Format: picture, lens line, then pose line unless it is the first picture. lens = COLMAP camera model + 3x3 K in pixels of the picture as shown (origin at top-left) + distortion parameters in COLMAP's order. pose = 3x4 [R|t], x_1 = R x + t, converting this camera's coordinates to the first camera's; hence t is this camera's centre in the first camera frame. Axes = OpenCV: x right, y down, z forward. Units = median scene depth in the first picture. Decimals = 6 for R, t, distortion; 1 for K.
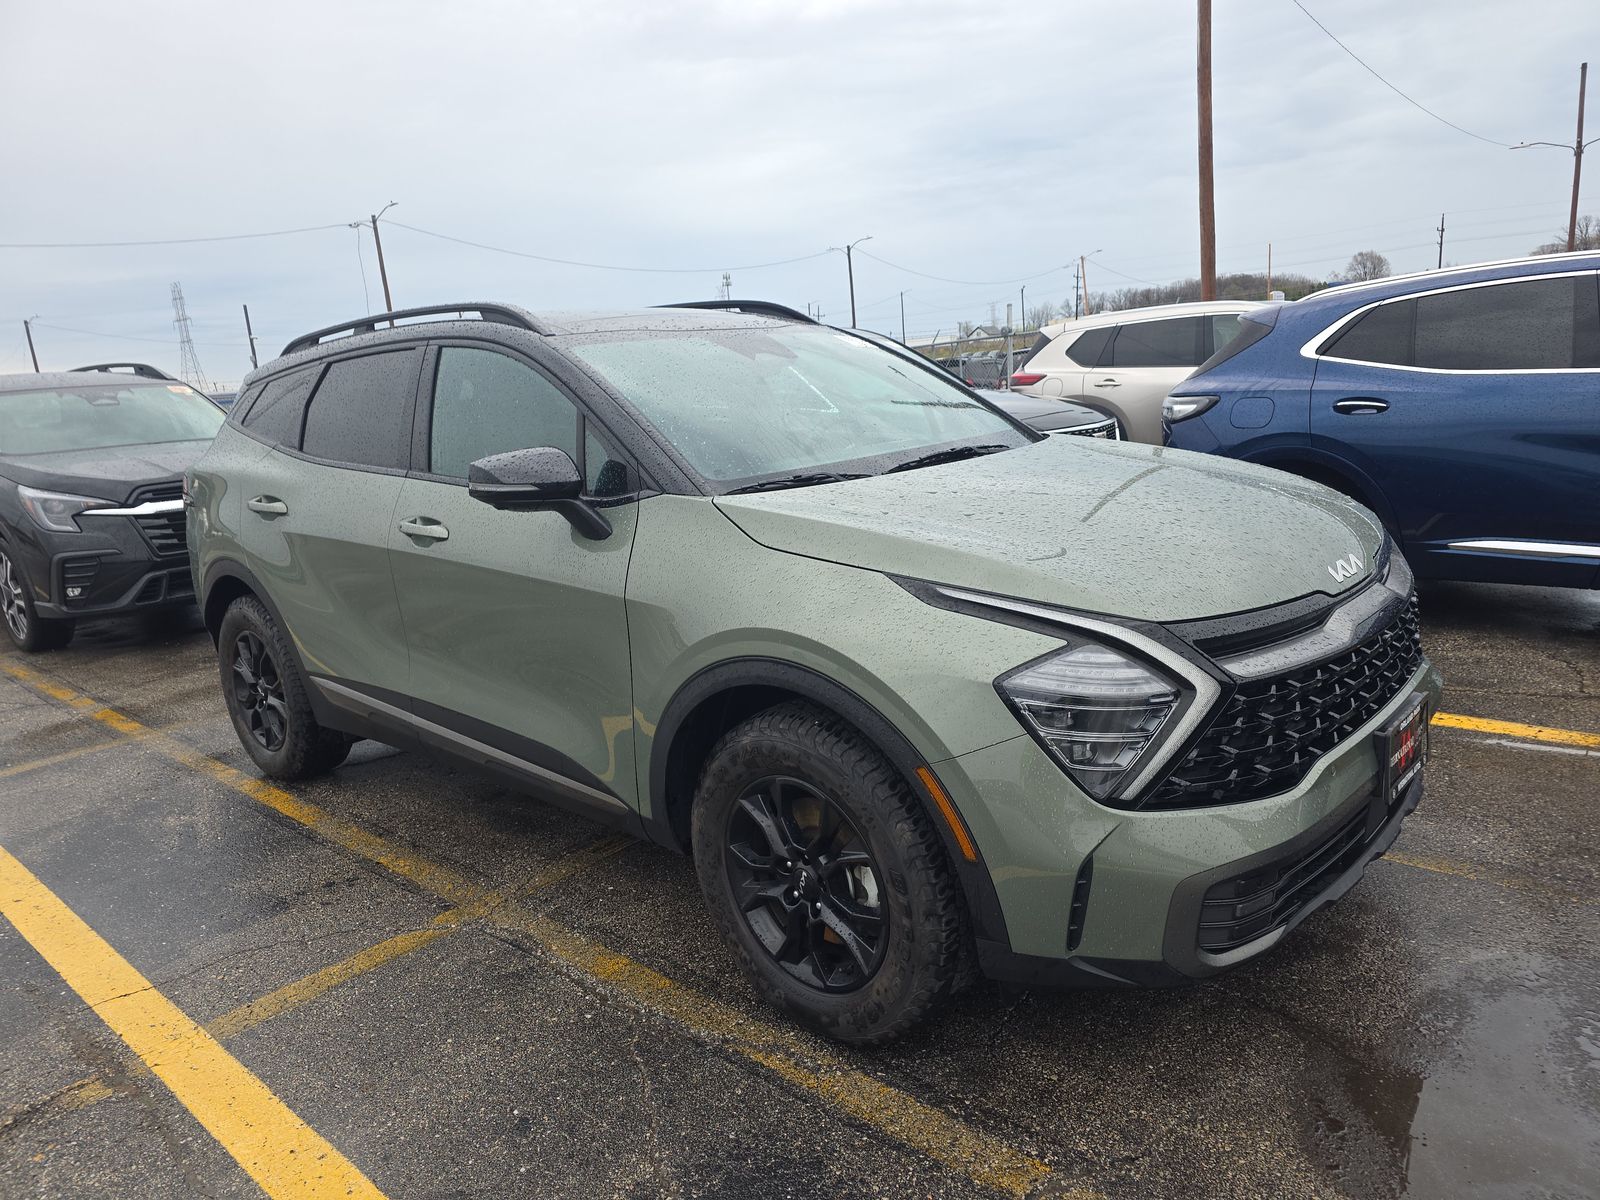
lens RADIAL K [[1093.8, 0, 800.0], [0, 1093.8, 600.0], [0, 0, 1]] dist [0.016314, -0.002762]
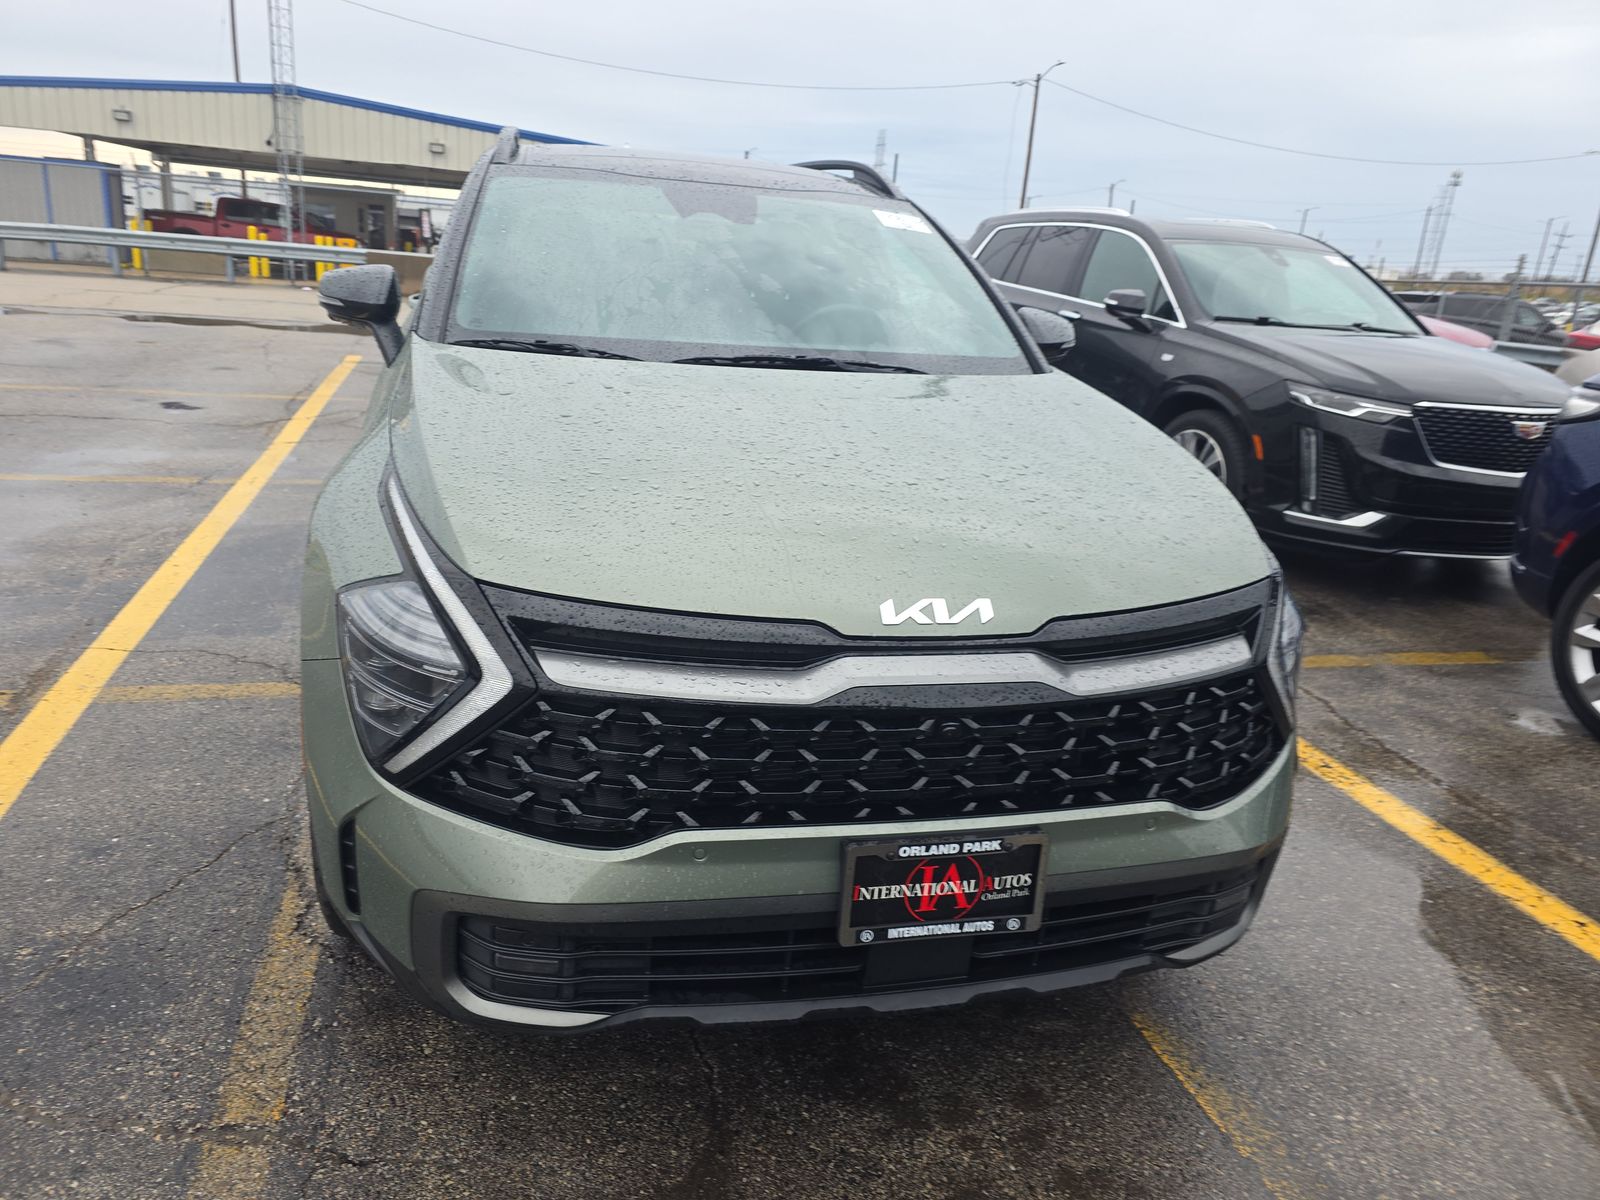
lens RADIAL K [[1093.8, 0, 800.0], [0, 1093.8, 600.0], [0, 0, 1]] dist [0.016314, -0.002762]
pose [[0.828804, 0.295996, -0.474838, 0.807037], [-0.245625, 0.954949, 0.166554, -0.136953], [0.502745, -0.021409, 0.864169, 0.399279]]
